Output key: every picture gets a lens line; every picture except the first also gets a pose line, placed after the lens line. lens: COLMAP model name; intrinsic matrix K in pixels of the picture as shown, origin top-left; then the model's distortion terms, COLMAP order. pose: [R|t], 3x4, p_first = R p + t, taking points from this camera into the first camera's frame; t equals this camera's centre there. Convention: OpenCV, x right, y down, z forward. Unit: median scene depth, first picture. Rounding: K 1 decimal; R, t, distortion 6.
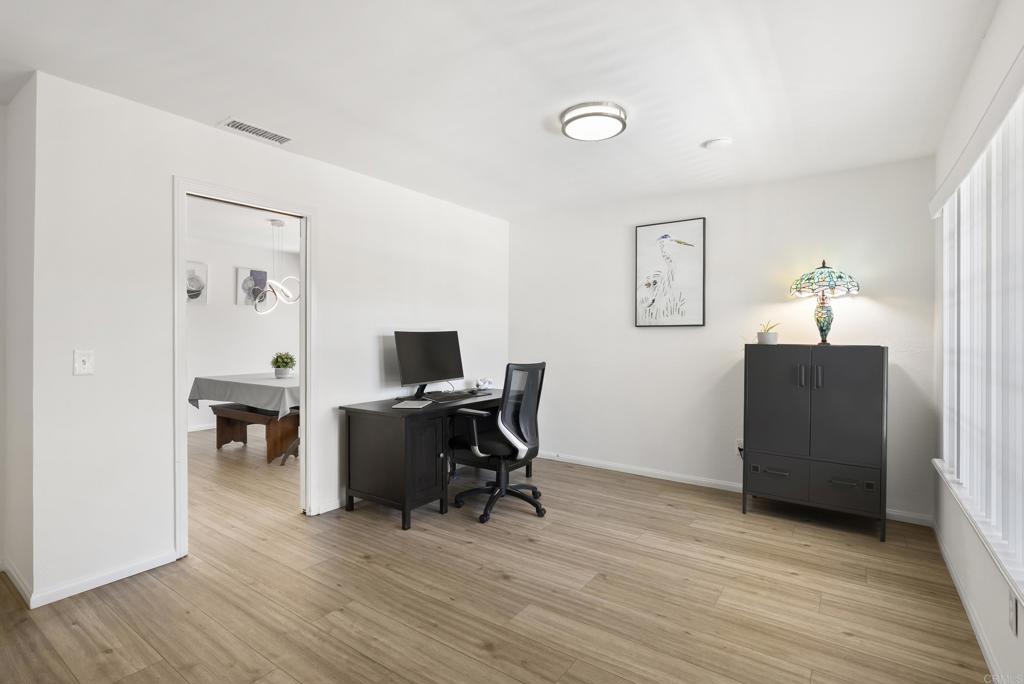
lens RADIAL K [[491.7, 0, 513.1], [0, 491.7, 337.3], [0, 0, 1]] dist [-0.015051, 0.009031]
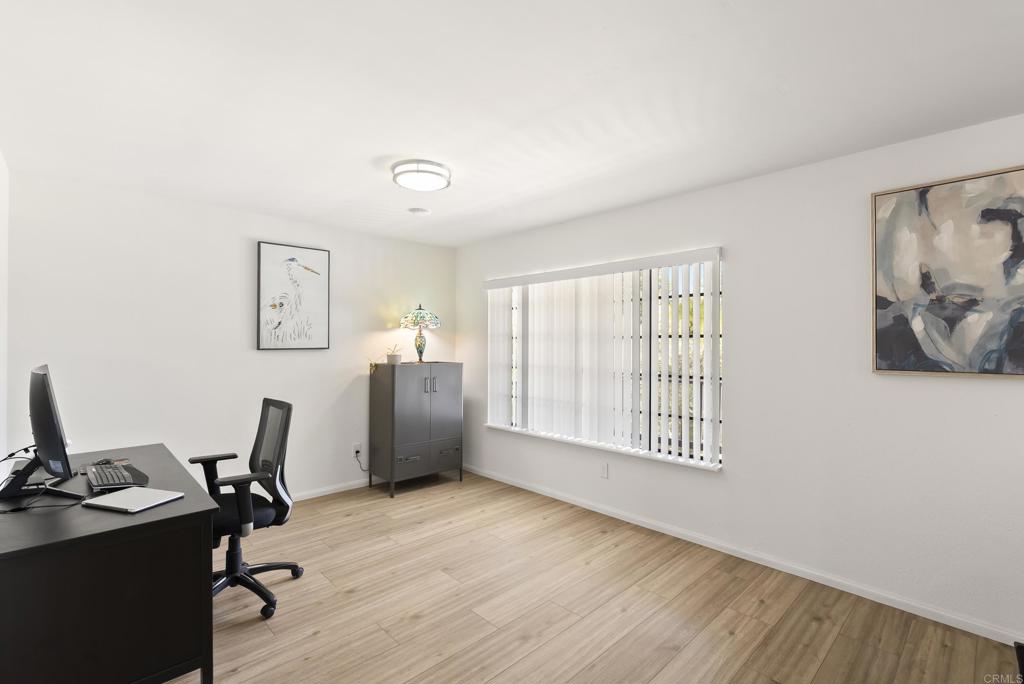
lens RADIAL K [[465.3, 0, 512.0], [0, 465.3, 342.0], [0, 0, 1]] dist [-0.001539, -0.000270]
pose [[0.199042, -0.004149, 0.979982, -0.695034], [0.003201, 0.999988, 0.003584, -0.051417], [-0.979986, 0.002423, 0.199053, 0.487143]]
